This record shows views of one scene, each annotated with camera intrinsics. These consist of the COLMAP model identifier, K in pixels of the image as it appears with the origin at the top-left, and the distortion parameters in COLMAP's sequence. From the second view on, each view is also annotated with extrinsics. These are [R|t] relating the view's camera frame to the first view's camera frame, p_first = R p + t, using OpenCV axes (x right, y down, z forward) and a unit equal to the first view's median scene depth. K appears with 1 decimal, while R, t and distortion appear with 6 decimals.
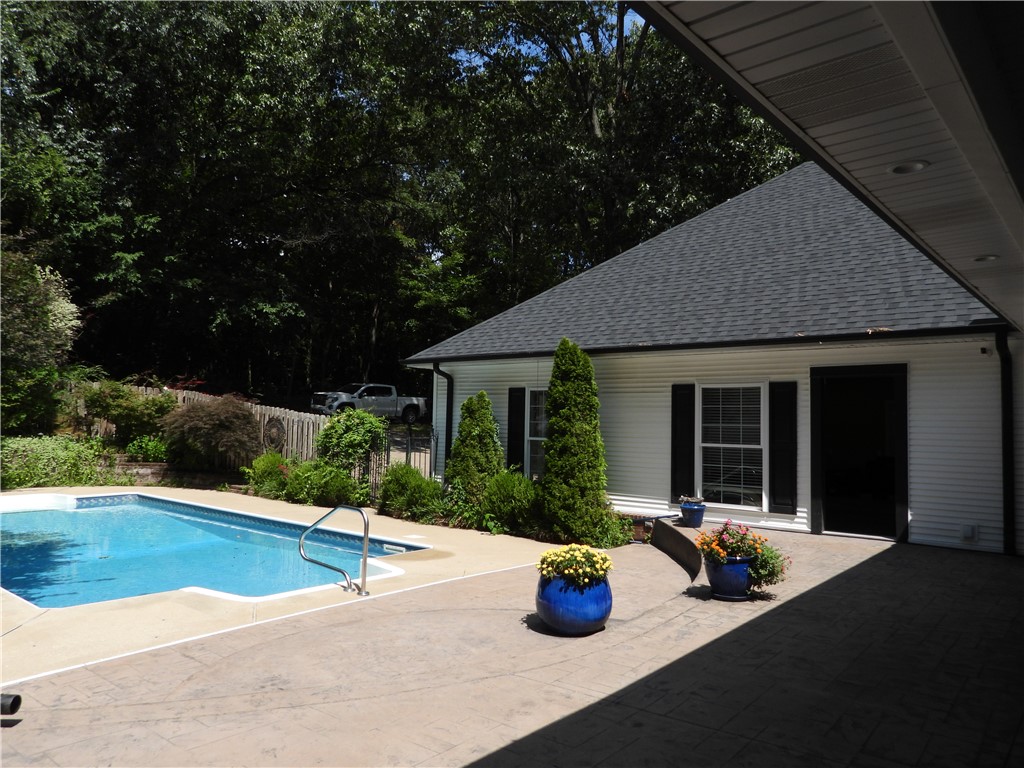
lens RADIAL K [[735.7, 0, 514.8], [0, 735.7, 383.9], [0, 0, 1]] dist [-0.021581, 0.012438]
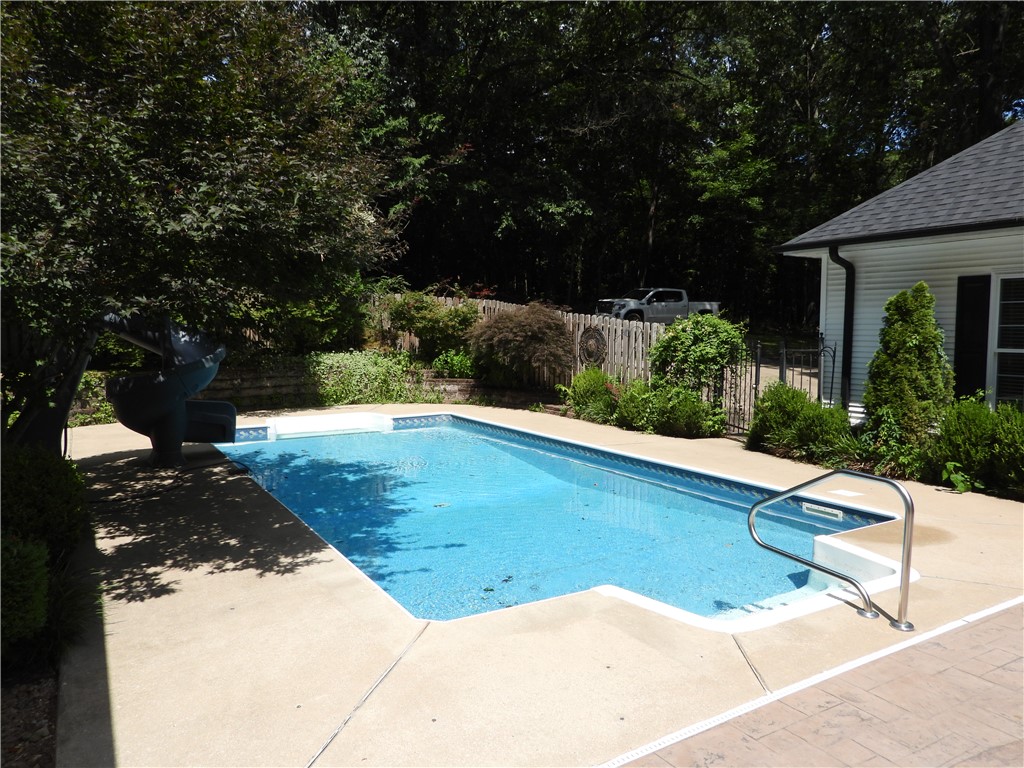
lens RADIAL K [[735.7, 0, 511.4], [0, 735.7, 384.9], [0, 0, 1]] dist [-0.021581, 0.012438]
pose [[0.942848, 0.006806, -0.333153, -0.132583], [0.034980, 0.992246, 0.119268, 0.007417], [0.331381, -0.124105, 0.935299, 0.164516]]
